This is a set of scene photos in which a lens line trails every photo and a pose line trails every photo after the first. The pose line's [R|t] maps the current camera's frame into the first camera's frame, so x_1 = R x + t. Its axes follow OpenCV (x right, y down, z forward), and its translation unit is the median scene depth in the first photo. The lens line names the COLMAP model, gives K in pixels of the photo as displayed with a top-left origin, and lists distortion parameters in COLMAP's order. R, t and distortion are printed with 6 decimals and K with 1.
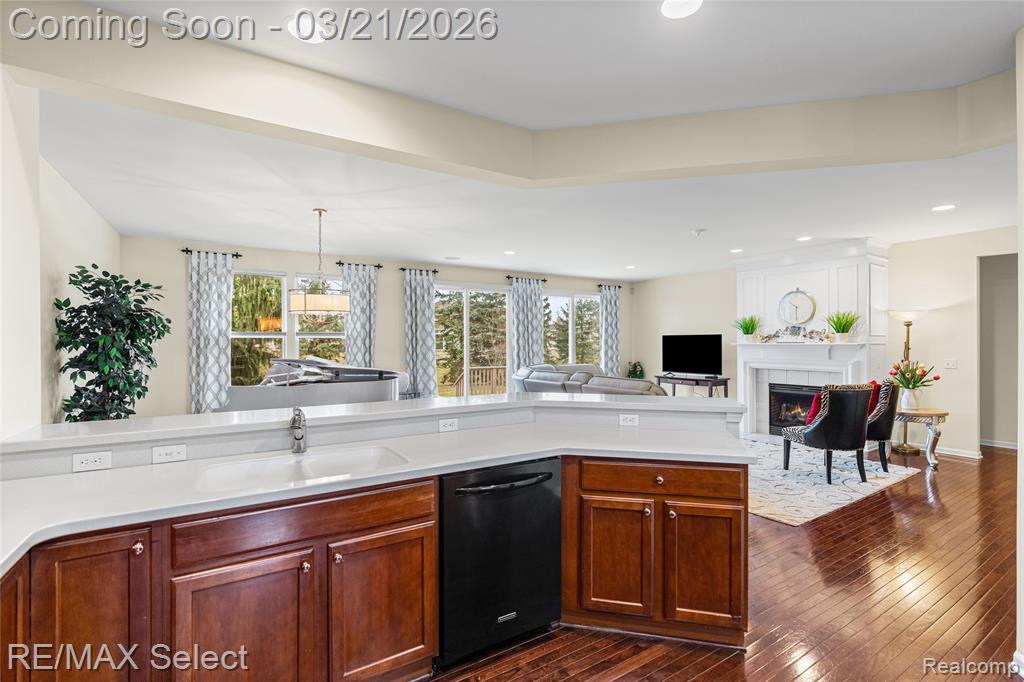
lens RADIAL K [[467.0, 0, 510.4], [0, 467.0, 337.0], [0, 0, 1]] dist [-0.011135, 0.005549]
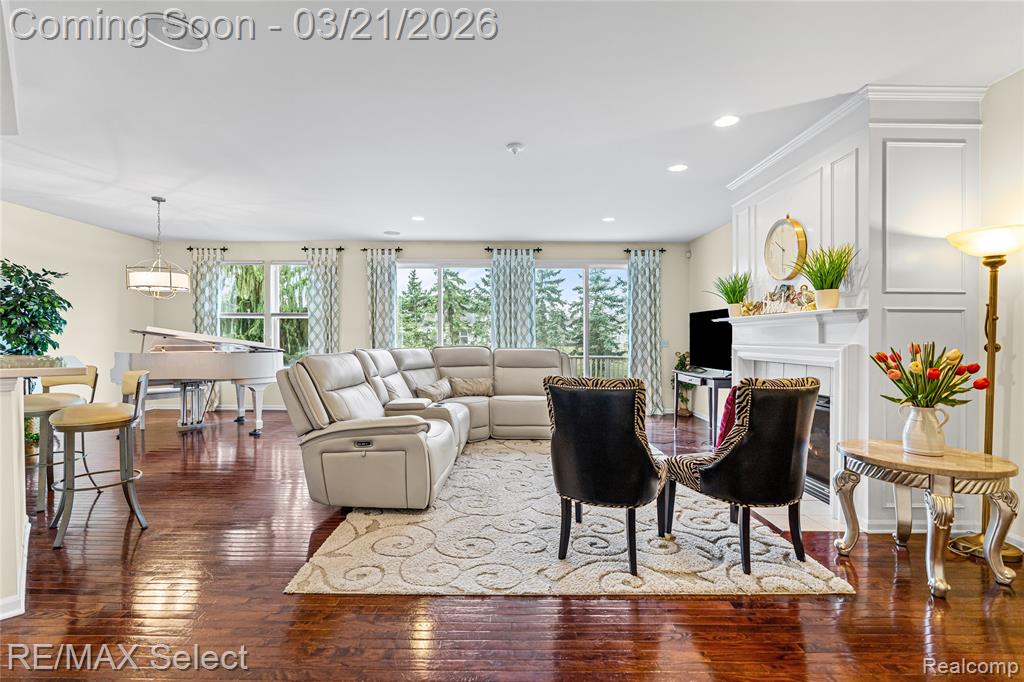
lens RADIAL K [[467.0, 0, 506.8], [0, 467.0, 335.8], [0, 0, 1]] dist [-0.011135, 0.005549]
pose [[0.840676, 0.006413, -0.541501, 0.705504], [-0.002597, 0.999966, 0.007811, 0.039264], [0.541533, -0.005160, 0.840664, 0.387815]]
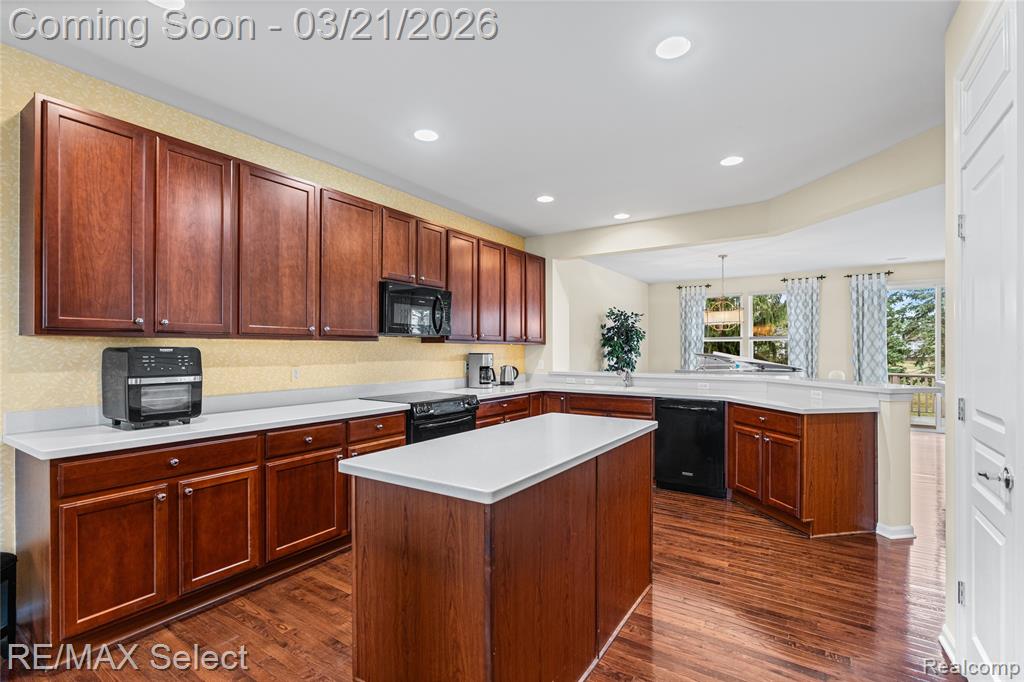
lens RADIAL K [[467.0, 0, 512.5], [0, 467.0, 354.6], [0, 0, 1]] dist [-0.011135, 0.005549]
pose [[0.407242, 0.012504, -0.913235, 0.536929], [0.010211, 0.999781, 0.018242, 0.010819], [0.913263, -0.016754, 0.407025, -0.187352]]
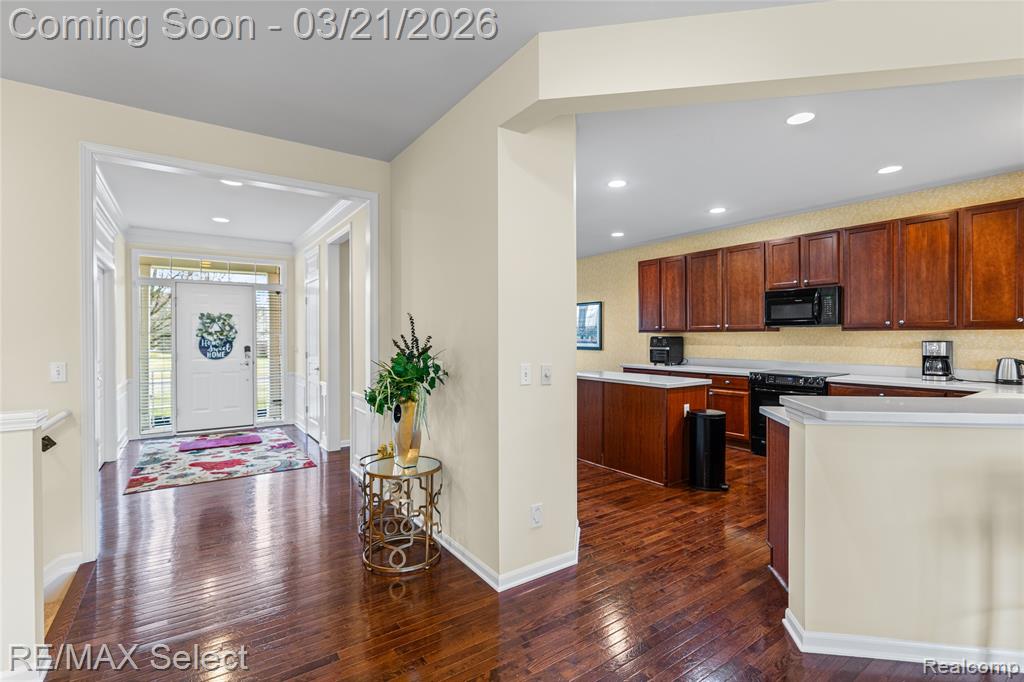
lens RADIAL K [[467.0, 0, 517.2], [0, 467.0, 340.2], [0, 0, 1]] dist [-0.011135, 0.005549]
pose [[-0.998660, 0.000361, -0.051752, 0.445153], [0.000858, 0.999954, -0.009583, 0.028261], [0.051746, -0.009615, -0.998614, 0.792635]]
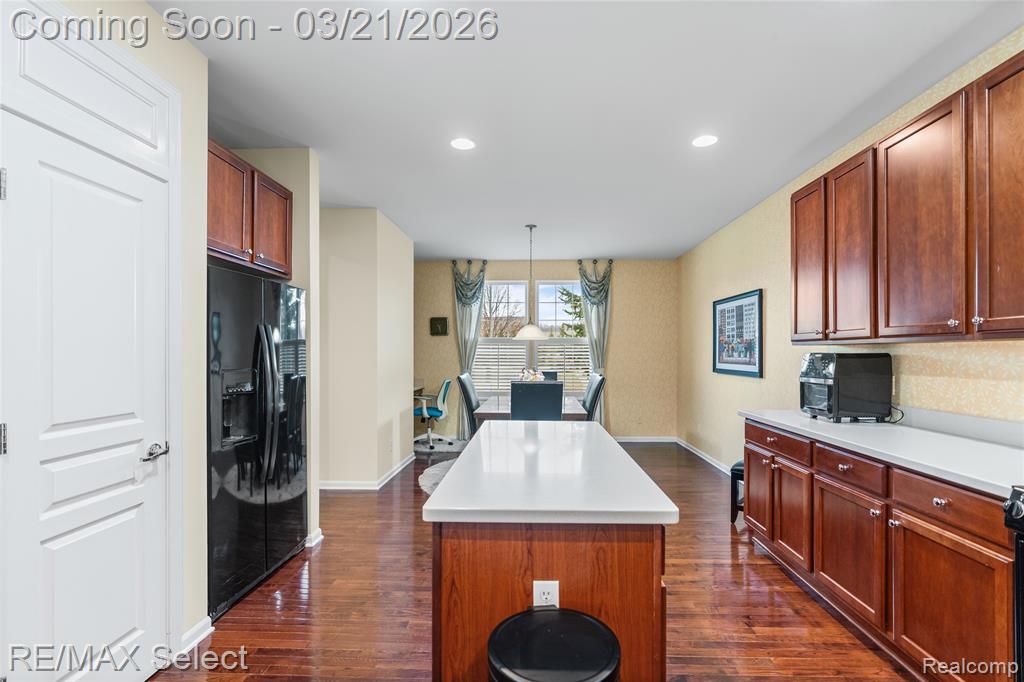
lens RADIAL K [[467.0, 0, 523.2], [0, 467.0, 355.6], [0, 0, 1]] dist [-0.011135, 0.005549]
pose [[-0.829883, -0.004718, 0.557918, 0.034189], [-0.011228, 0.999903, -0.008245, 0.018959], [-0.557825, -0.013107, -0.829855, 0.269457]]
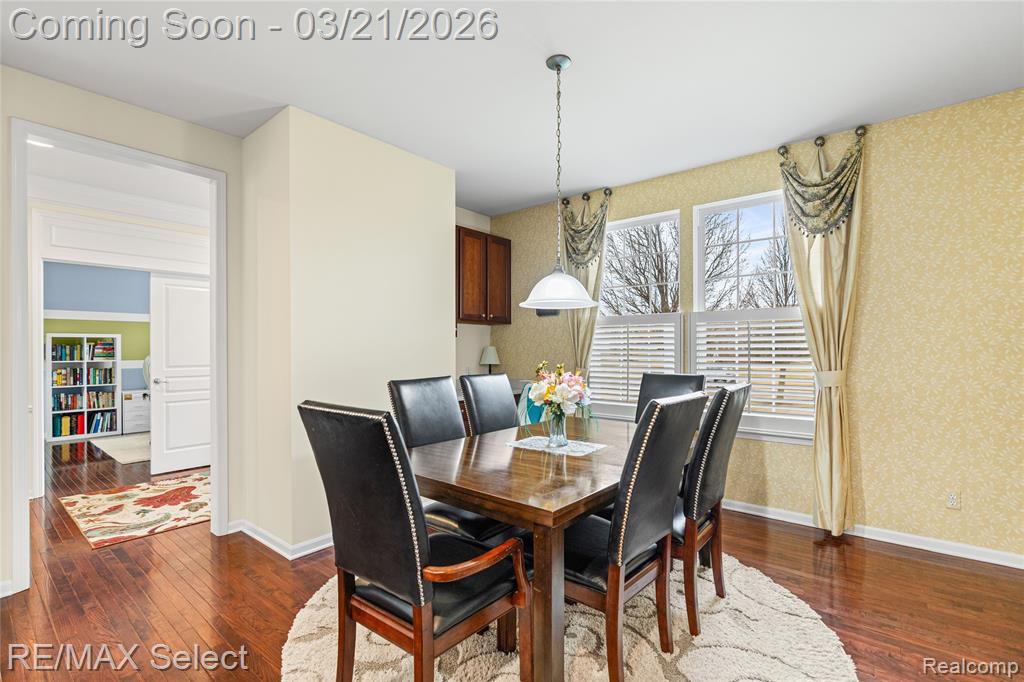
lens RADIAL K [[467.0, 0, 518.9], [0, 467.0, 345.6], [0, 0, 1]] dist [-0.011135, 0.005549]
pose [[-0.313078, 0.004447, 0.949717, 0.136723], [-0.014035, 0.999858, -0.009309, 0.019324], [-0.949624, -0.016244, -0.312971, -0.297300]]
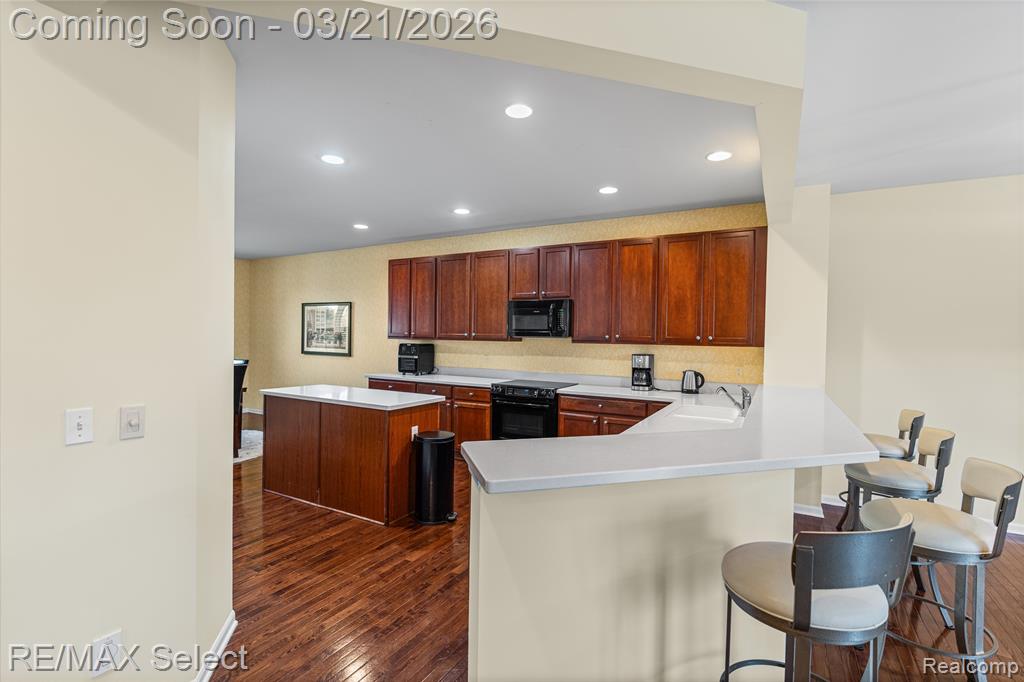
lens RADIAL K [[467.0, 0, 512.7], [0, 467.0, 343.1], [0, 0, 1]] dist [-0.011135, 0.005549]
pose [[-0.881499, -0.010798, -0.472062, 0.328519], [-0.010472, 0.999940, -0.003318, 0.008798], [0.472069, 0.002019, -0.881559, 0.703154]]
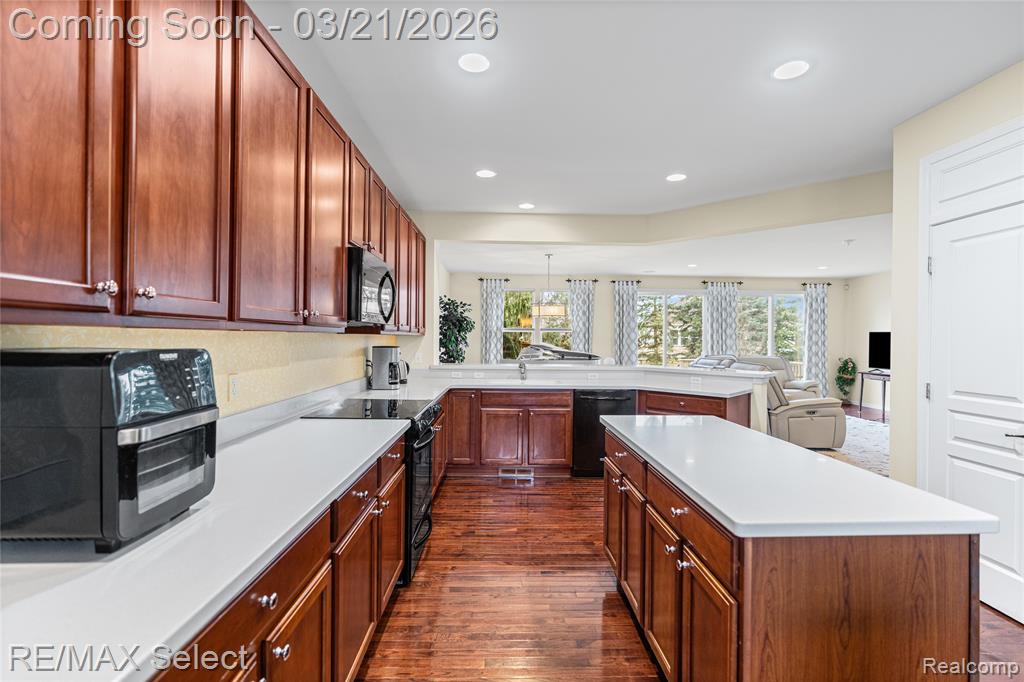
lens RADIAL K [[467.0, 0, 513.6], [0, 467.0, 341.0], [0, 0, 1]] dist [-0.011135, 0.005549]
pose [[0.863472, 0.015412, -0.504161, 0.249976], [-0.005948, 0.999775, 0.020376, 0.000564], [0.504362, -0.014595, 0.863369, -0.384960]]
